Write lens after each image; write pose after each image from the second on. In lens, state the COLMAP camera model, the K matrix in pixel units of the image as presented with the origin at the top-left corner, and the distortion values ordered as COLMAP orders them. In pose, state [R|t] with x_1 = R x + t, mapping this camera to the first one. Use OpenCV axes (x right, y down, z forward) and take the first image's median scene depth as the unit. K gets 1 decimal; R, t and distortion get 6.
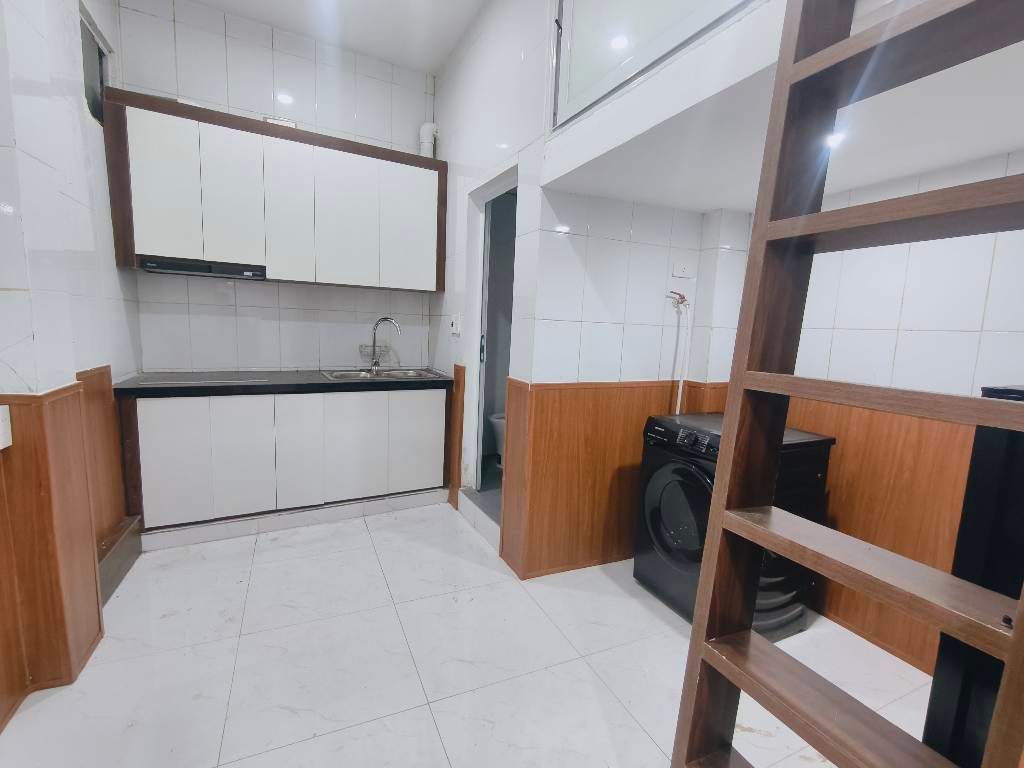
lens RADIAL K [[475.3, 0, 509.0], [0, 475.3, 386.4], [0, 0, 1]] dist [-0.001613, -0.001754]
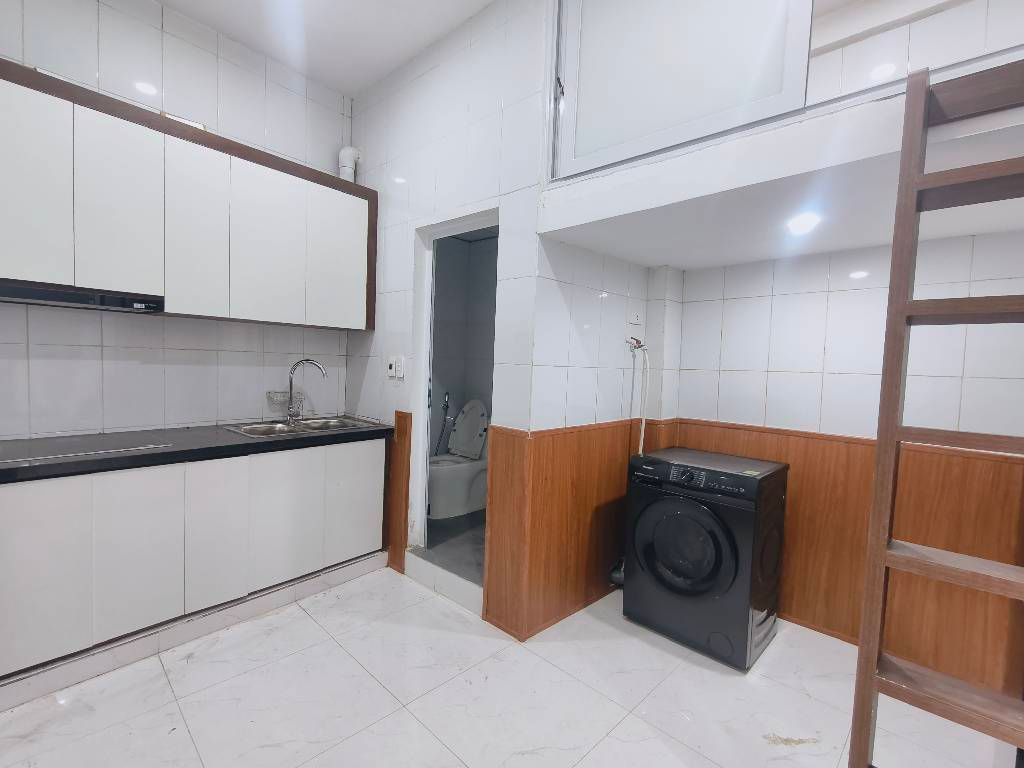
lens RADIAL K [[475.3, 0, 513.4], [0, 475.3, 385.9], [0, 0, 1]] dist [-0.001613, -0.001754]
pose [[0.933002, -0.025104, 0.358994, -0.296212], [0.048266, 0.997280, -0.055701, -0.041750], [-0.356620, 0.069296, 0.931676, 0.094001]]
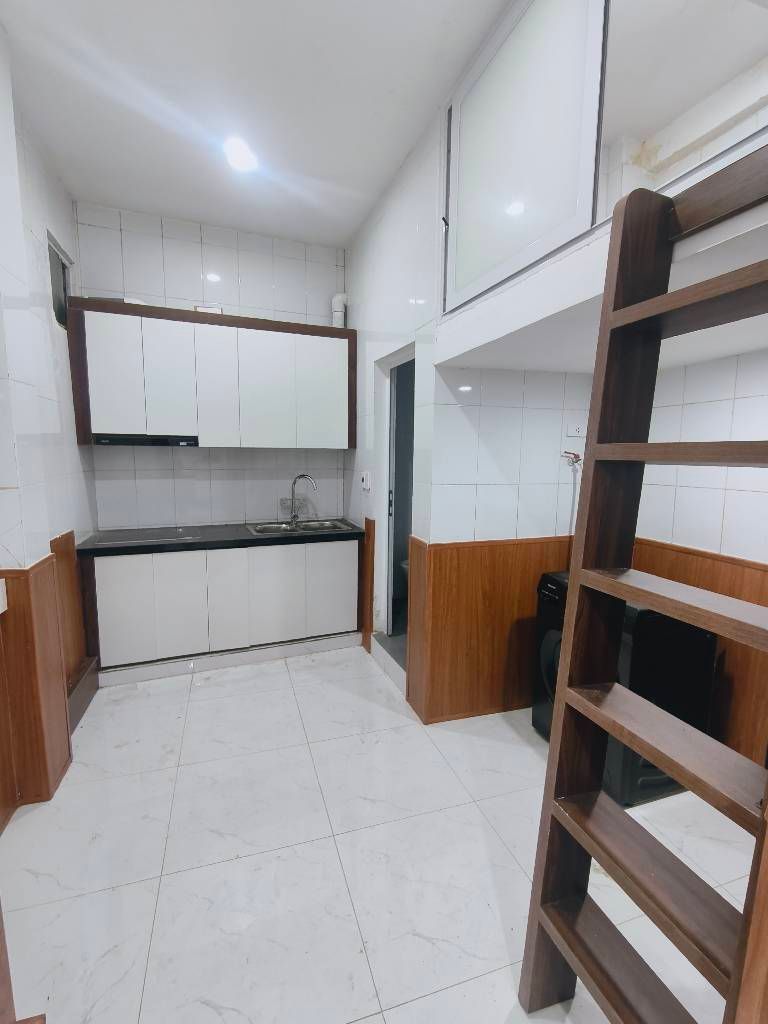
lens RADIAL K [[475.3, 0, 377.4], [0, 475.3, 510.1], [0, 0, 1]] dist [-0.001613, -0.001754]
pose [[0.992620, -0.015563, -0.120264, 0.054195], [0.014233, 0.999828, -0.011909, -0.064477], [0.120428, 0.010109, 0.992671, -0.083730]]
